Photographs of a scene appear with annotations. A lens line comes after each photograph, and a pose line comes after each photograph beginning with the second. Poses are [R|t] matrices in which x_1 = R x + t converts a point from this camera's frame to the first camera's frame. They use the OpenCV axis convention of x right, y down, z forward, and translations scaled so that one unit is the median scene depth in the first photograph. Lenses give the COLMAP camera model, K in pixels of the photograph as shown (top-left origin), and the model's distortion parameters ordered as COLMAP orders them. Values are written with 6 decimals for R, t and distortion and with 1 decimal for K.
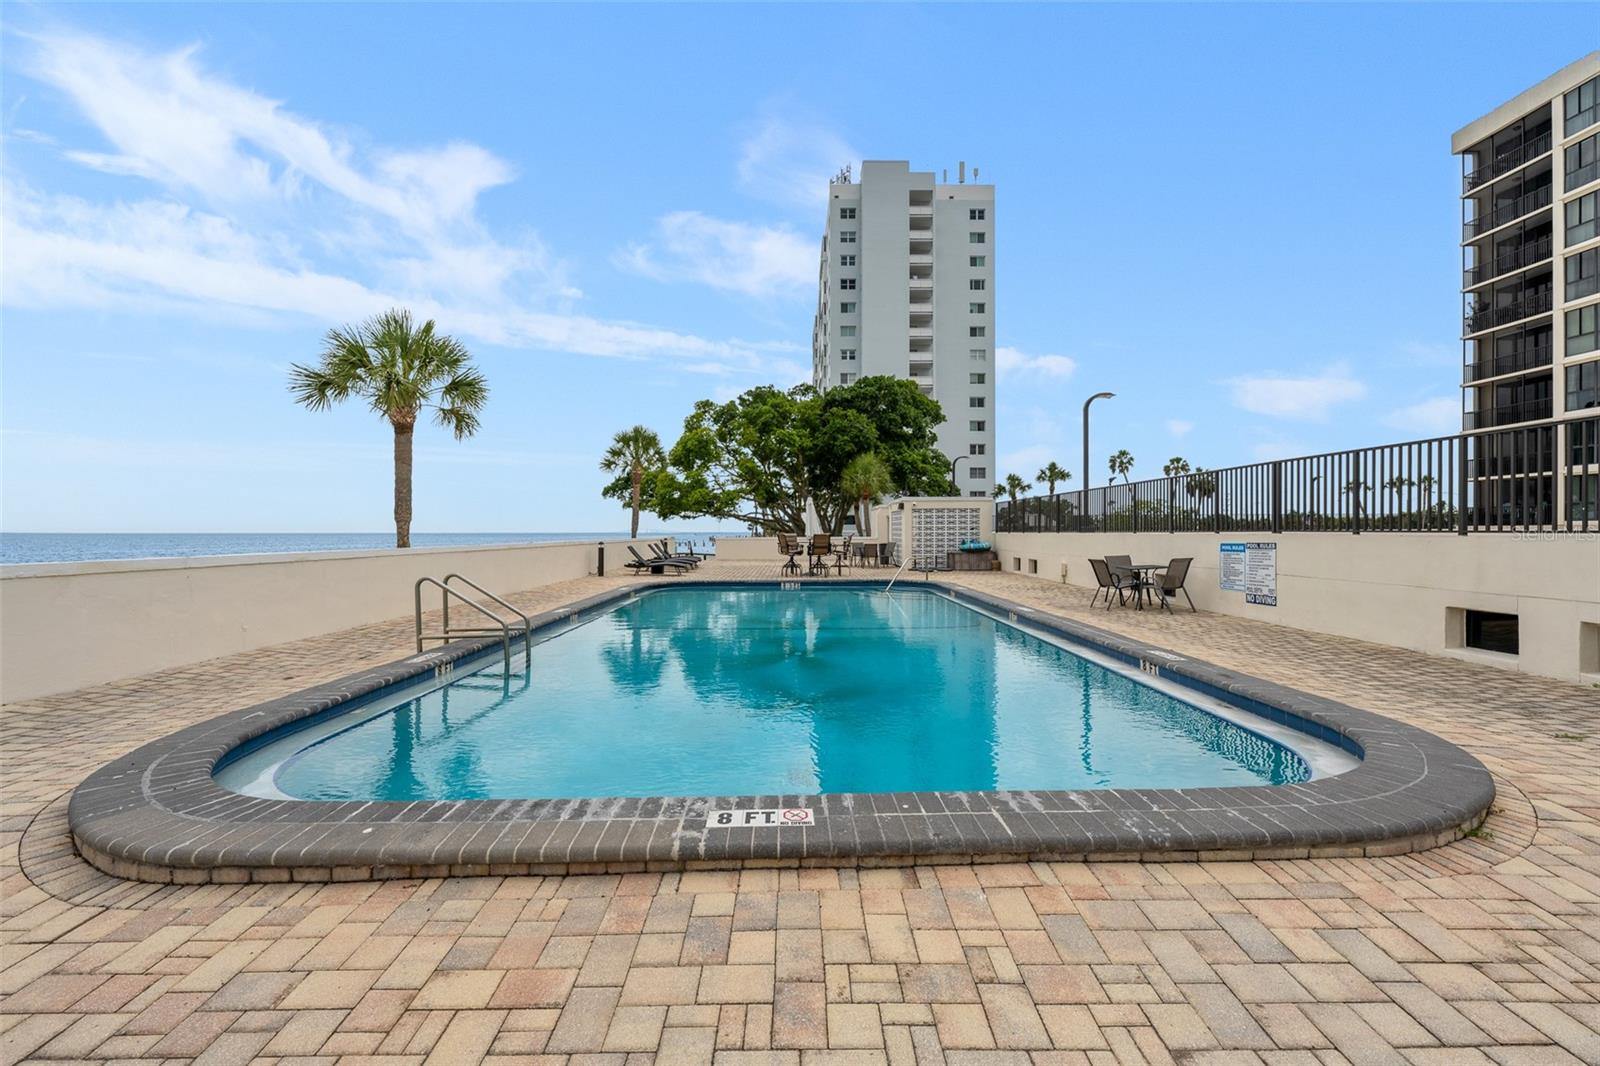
lens RADIAL K [[637.2, 0, 801.1], [0, 637.2, 535.8], [0, 0, 1]] dist [0.001240, -0.000036]
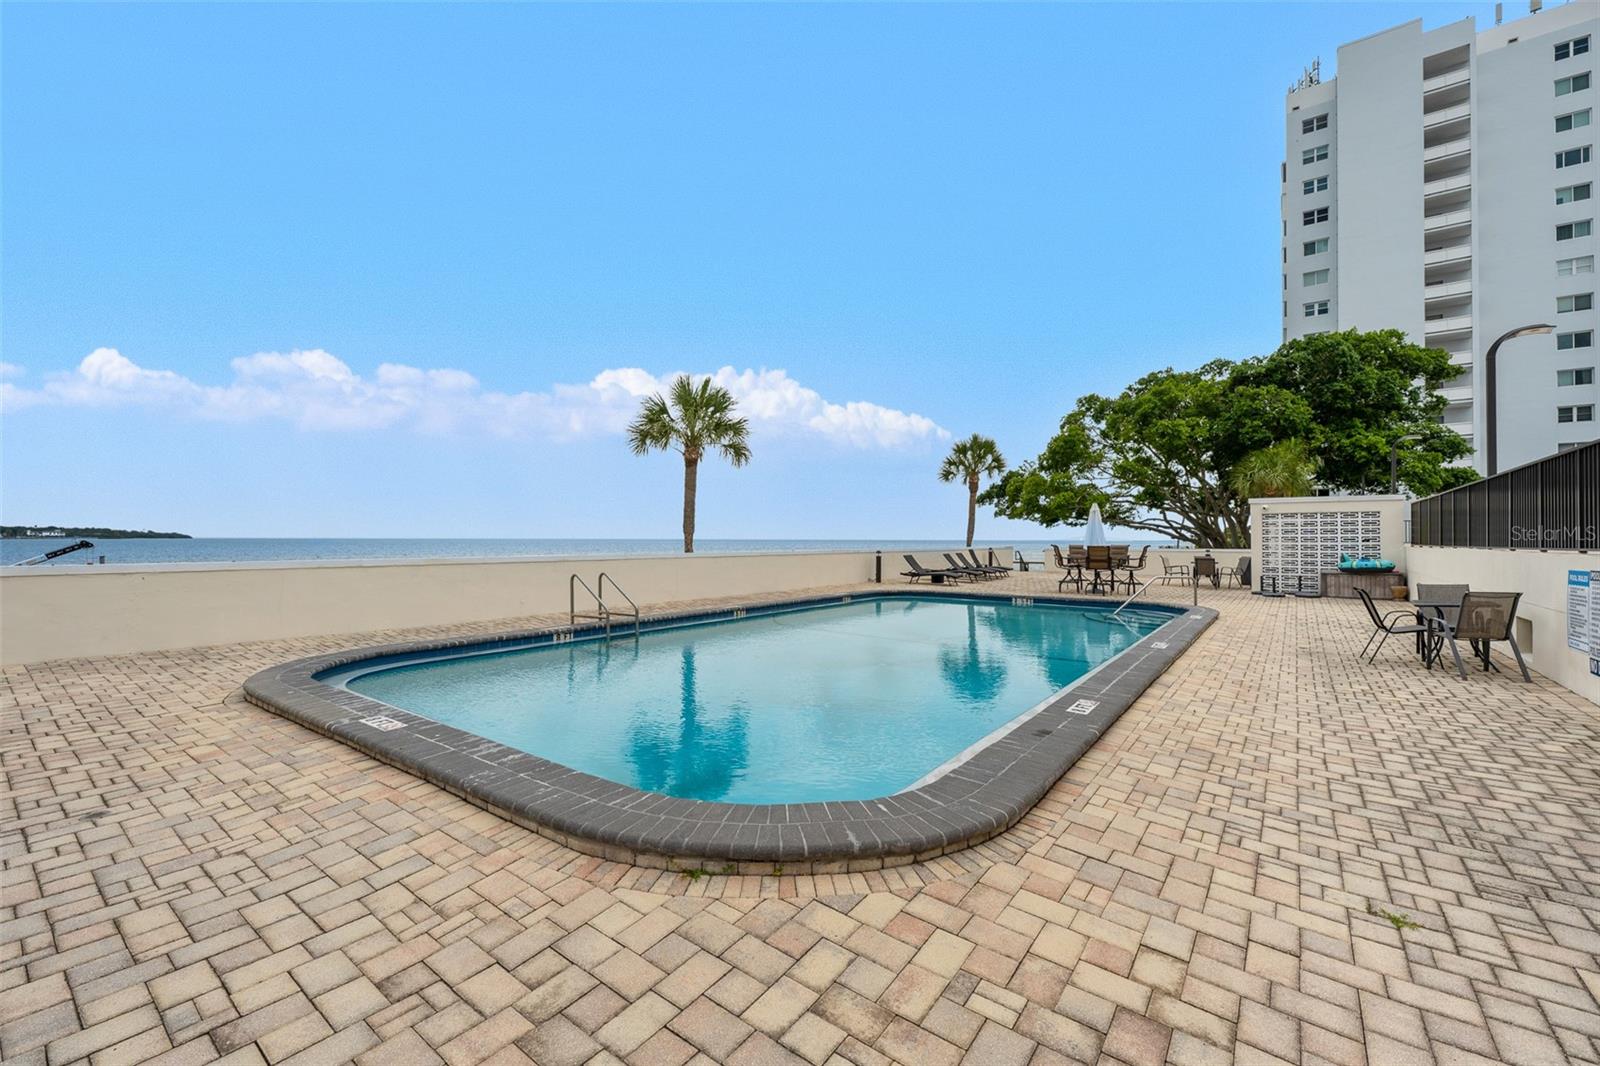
lens RADIAL K [[632.8, 0, 763.0], [0, 632.8, 539.0], [0, 0, 1]] dist [-0.001258, 0.000294]
pose [[0.792097, 0.004251, -0.610380, 0.107719], [-0.008842, 0.999951, -0.004510, -0.002058], [0.610331, 0.008969, 0.792096, 0.019111]]
